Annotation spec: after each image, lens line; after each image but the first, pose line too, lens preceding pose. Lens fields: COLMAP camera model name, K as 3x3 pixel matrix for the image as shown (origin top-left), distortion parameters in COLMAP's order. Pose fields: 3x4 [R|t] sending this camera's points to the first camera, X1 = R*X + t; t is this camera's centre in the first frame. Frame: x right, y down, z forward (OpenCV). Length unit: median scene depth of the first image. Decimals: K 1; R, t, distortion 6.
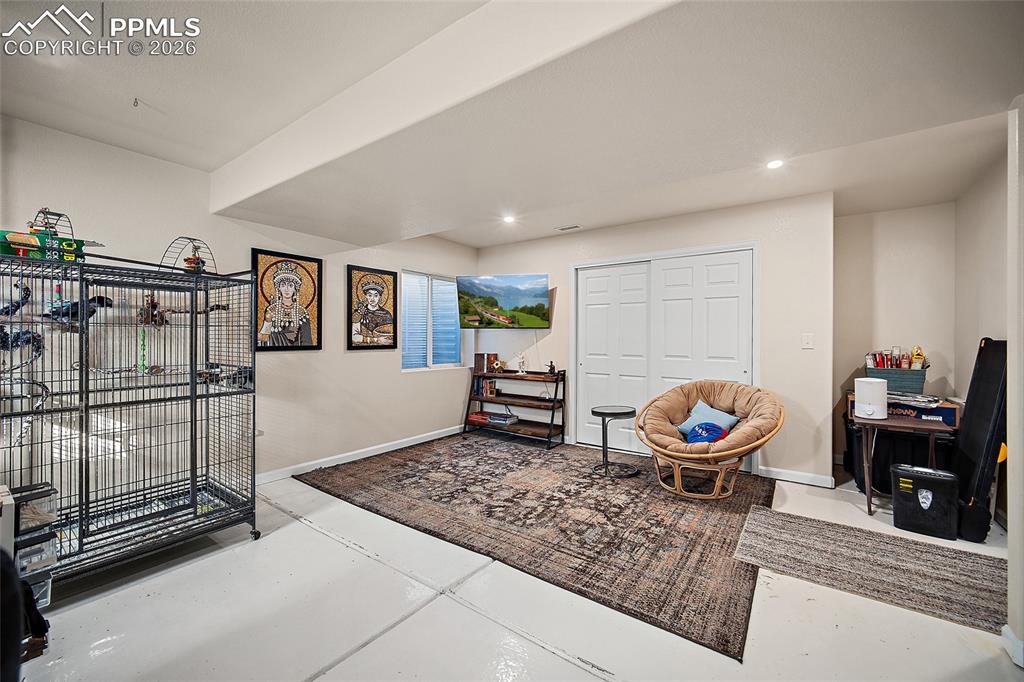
lens RADIAL K [[410.6, 0, 512.0], [0, 410.6, 341.0], [0, 0, 1]] dist [0.000150, -0.000009]
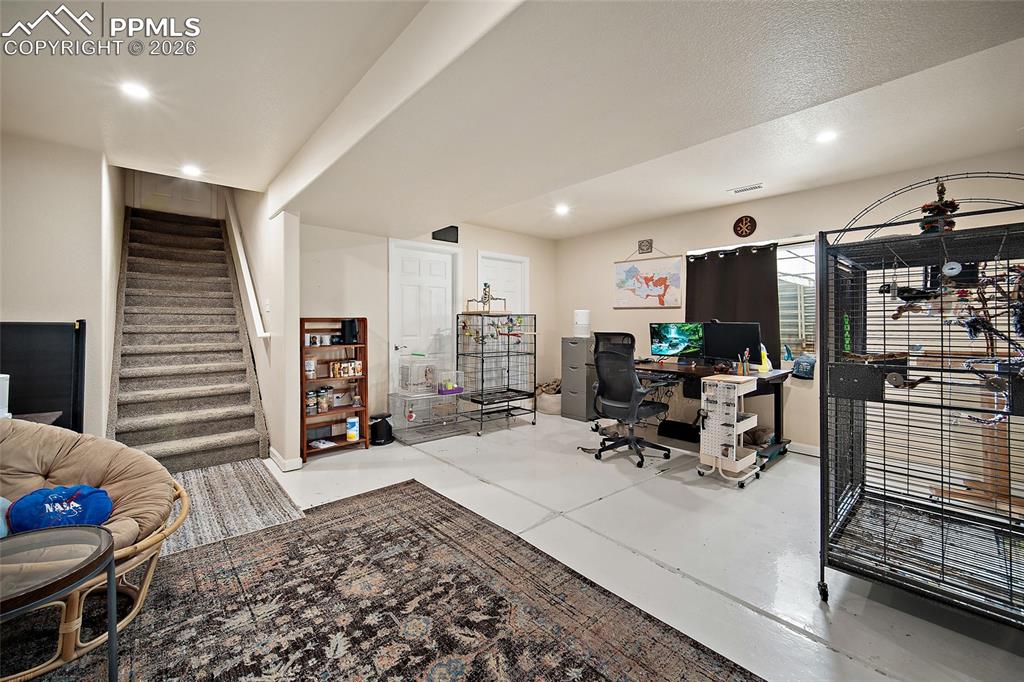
lens RADIAL K [[407.9, 0, 515.6], [0, 407.9, 334.1], [0, 0, 1]] dist [-0.000679, -0.000038]
pose [[-0.976227, -0.009719, 0.216532, -0.177681], [-0.003541, 0.999576, 0.028901, -0.005099], [-0.216721, 0.027447, -0.975848, 1.332440]]
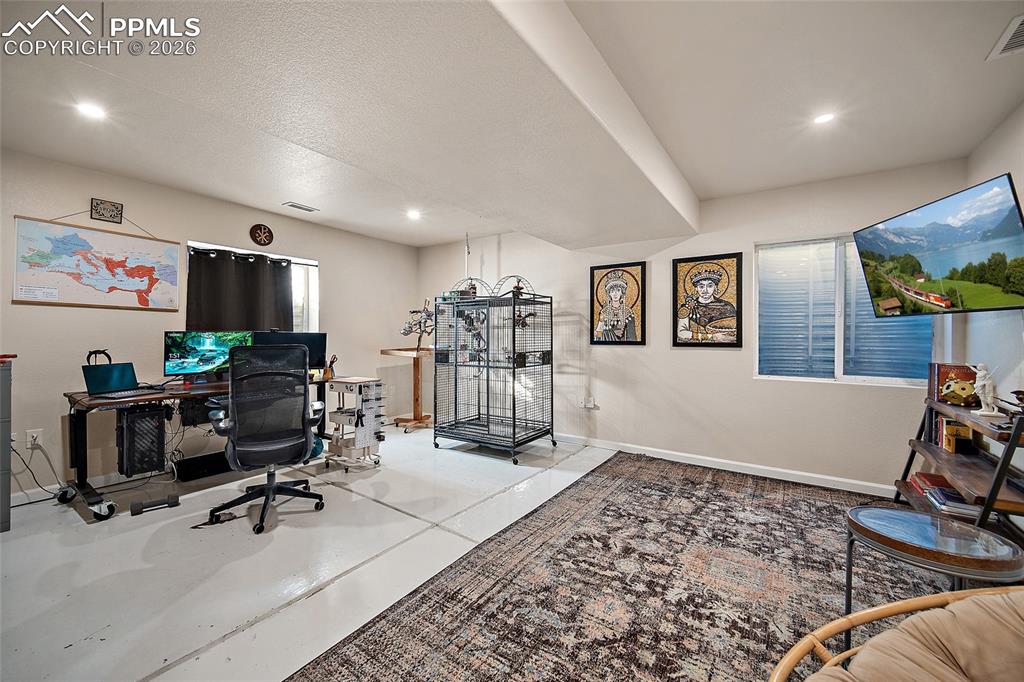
lens RADIAL K [[404.8, 0, 514.9], [0, 404.8, 342.4], [0, 0, 1]] dist [0.001558, -0.000051]
pose [[0.020186, 0.013951, -0.999699, 0.656359], [-0.008774, 0.999867, 0.013776, 0.002298], [0.999758, 0.008493, 0.020306, 0.708152]]
